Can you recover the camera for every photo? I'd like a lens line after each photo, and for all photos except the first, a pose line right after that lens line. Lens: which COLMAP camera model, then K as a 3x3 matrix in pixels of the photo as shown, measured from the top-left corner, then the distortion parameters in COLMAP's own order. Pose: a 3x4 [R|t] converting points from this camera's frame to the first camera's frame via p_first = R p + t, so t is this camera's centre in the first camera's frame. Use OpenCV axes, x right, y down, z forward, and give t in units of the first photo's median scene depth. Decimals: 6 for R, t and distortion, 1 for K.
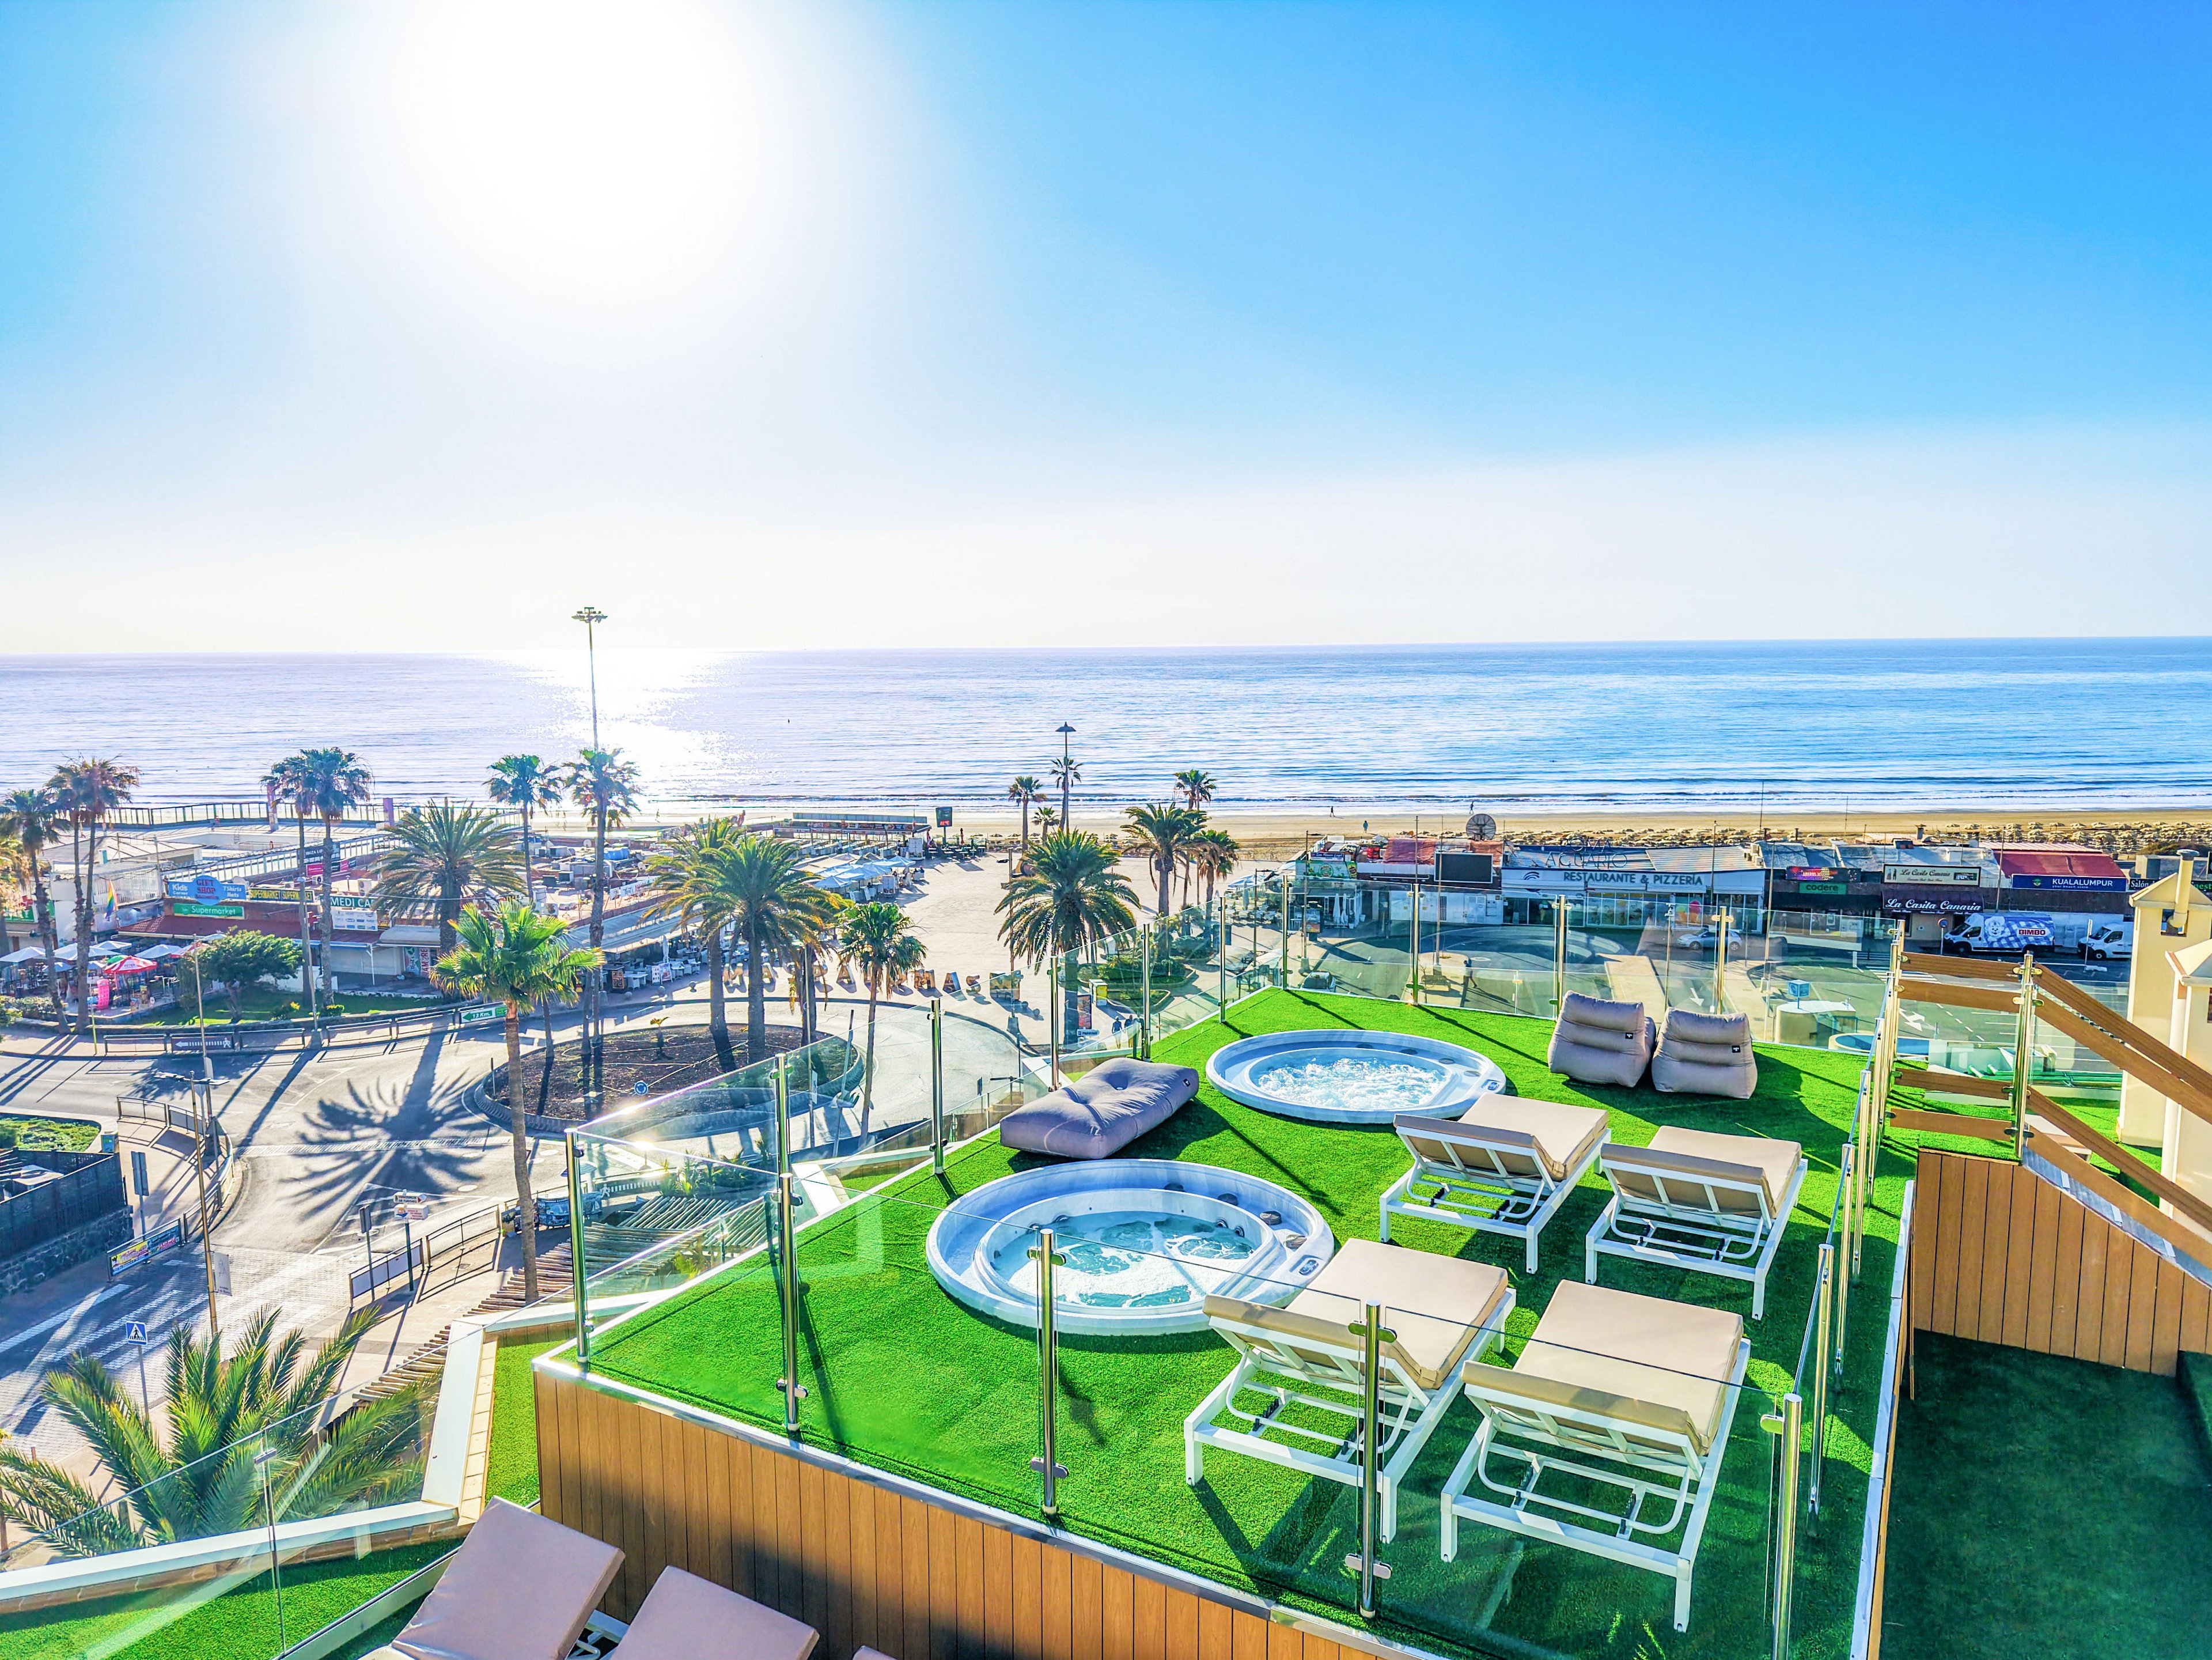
lens RADIAL K [[1503.3, 0, 1106.0], [0, 1503.3, 830.0], [0, 0, 1]] dist [0.041296, -0.001242]
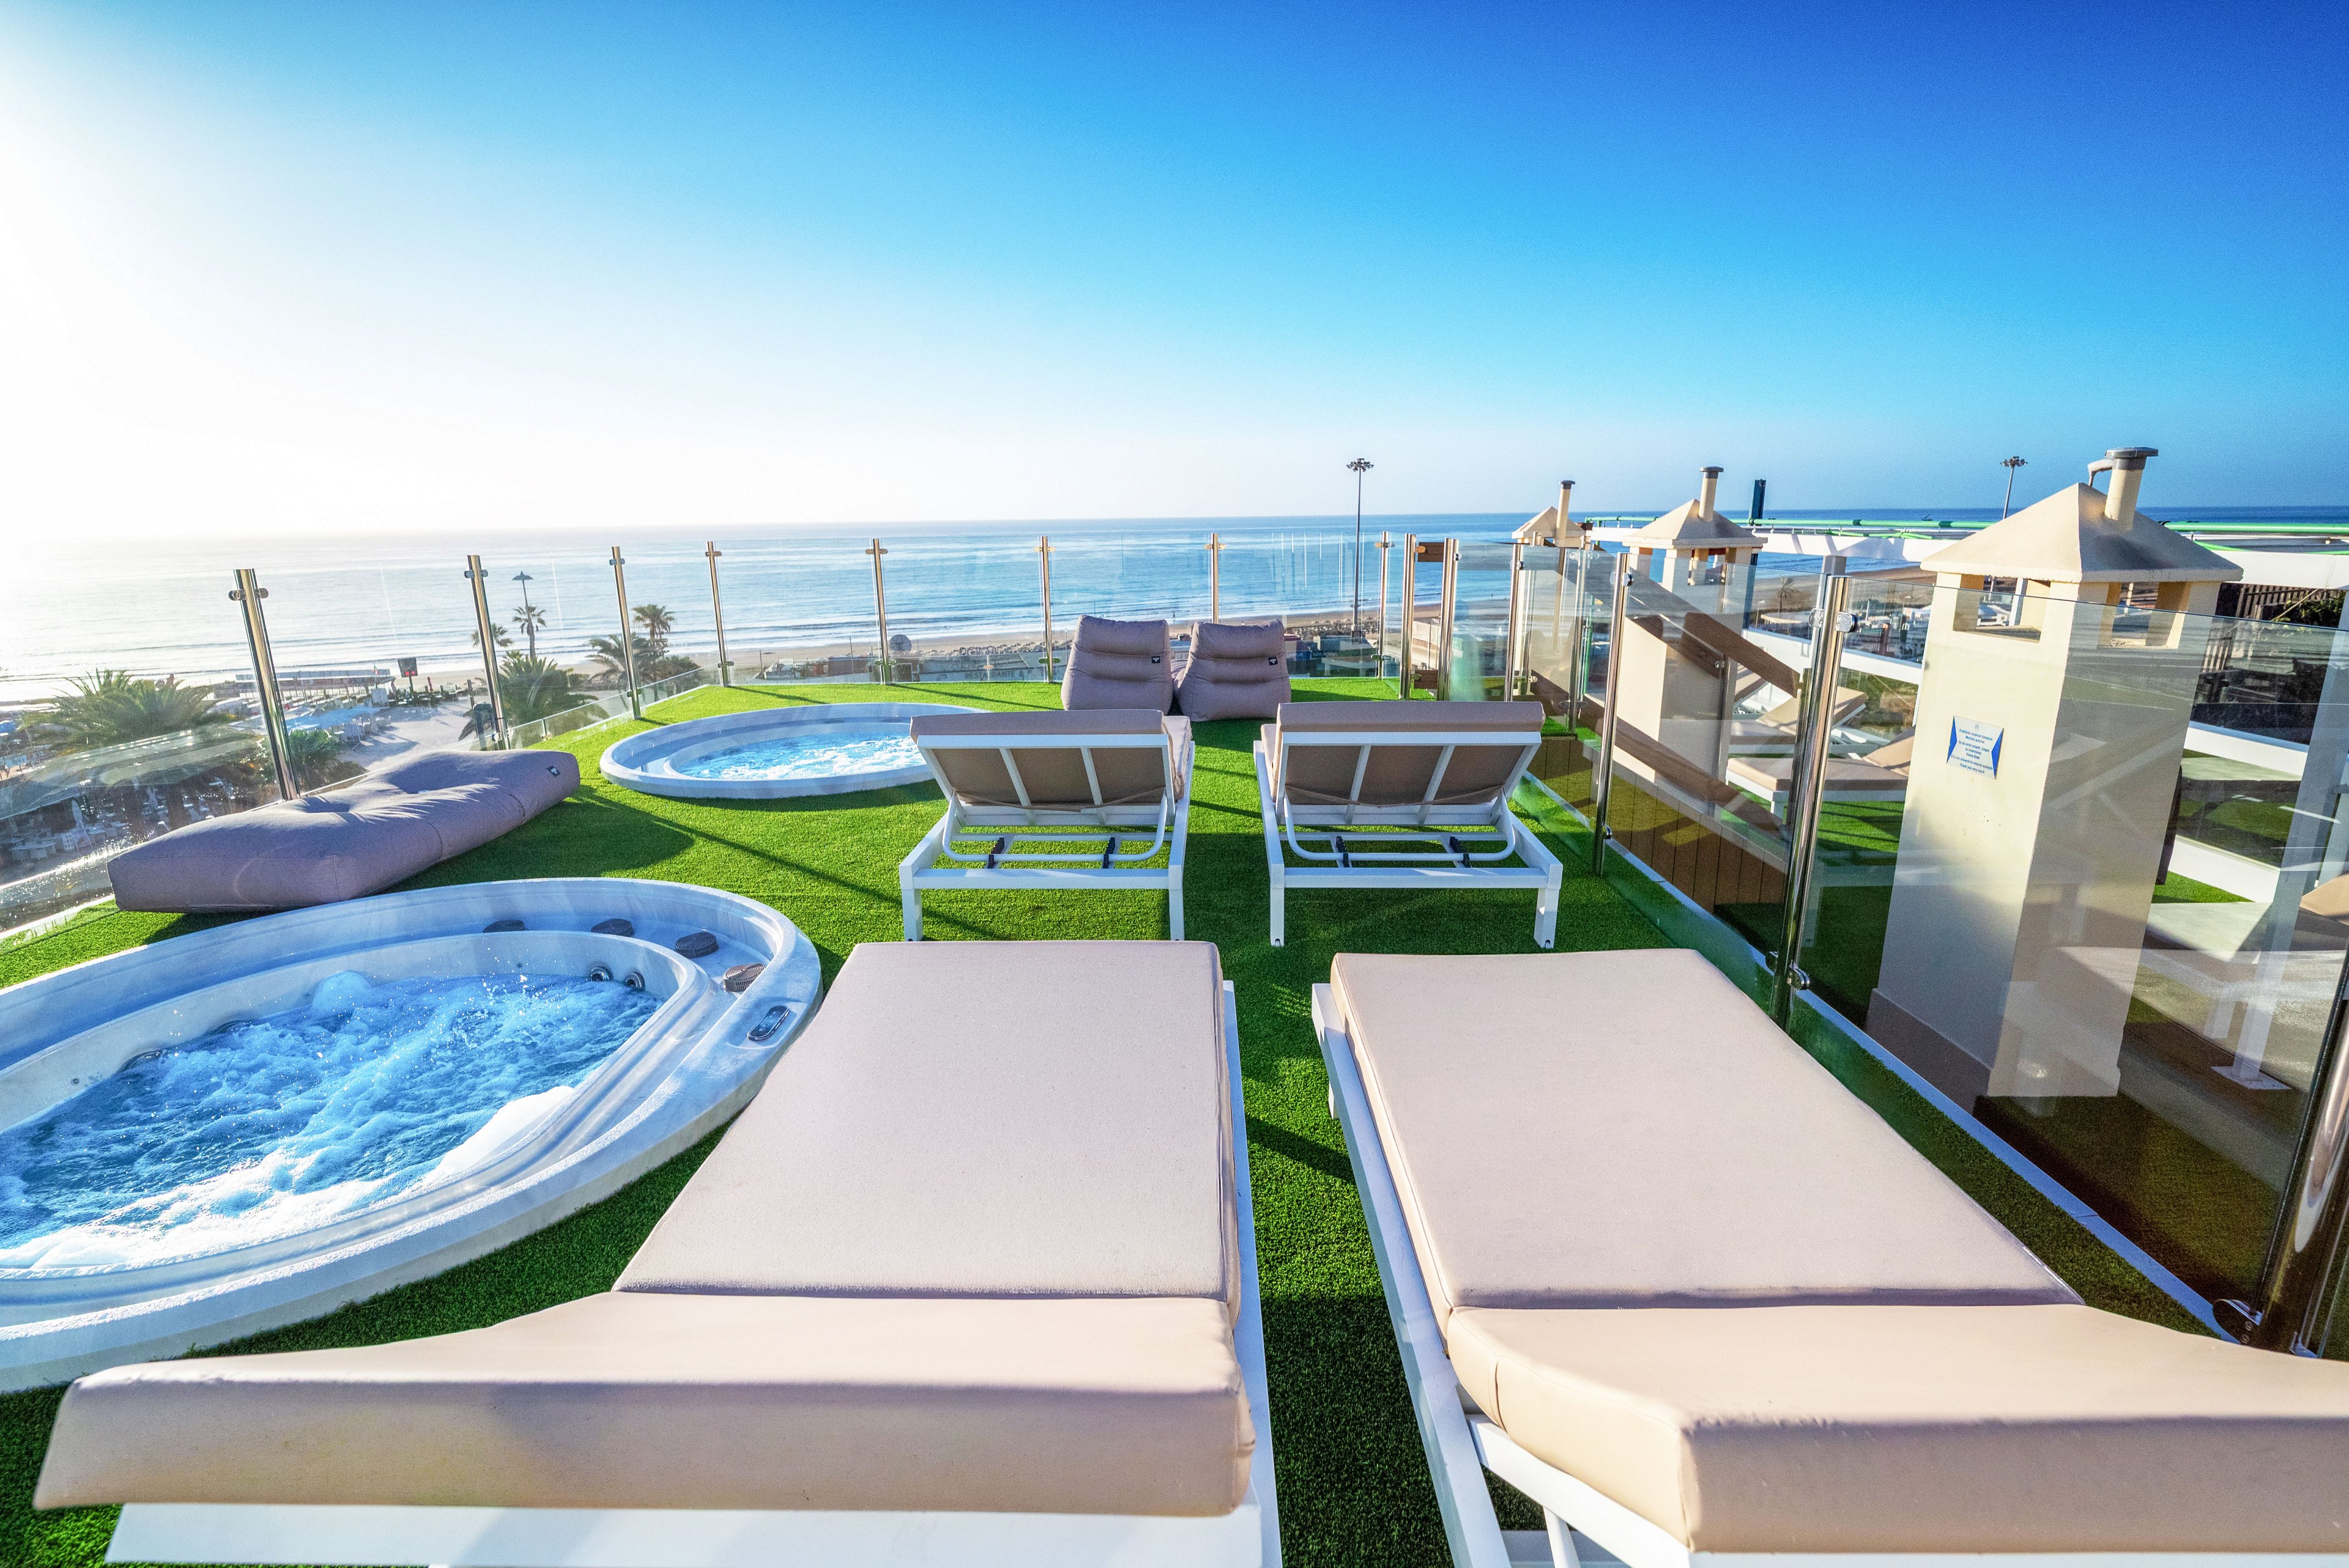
lens RADIAL K [[1081.6, 0, 1174.5], [0, 1081.6, 784.0], [0, 0, 1]] dist [0.001049, -0.000277]
pose [[0.878204, -0.113721, 0.464570, 0.078093], [0.062043, 0.990202, 0.125105, 0.145006], [-0.474245, -0.081045, 0.876655, 0.519953]]
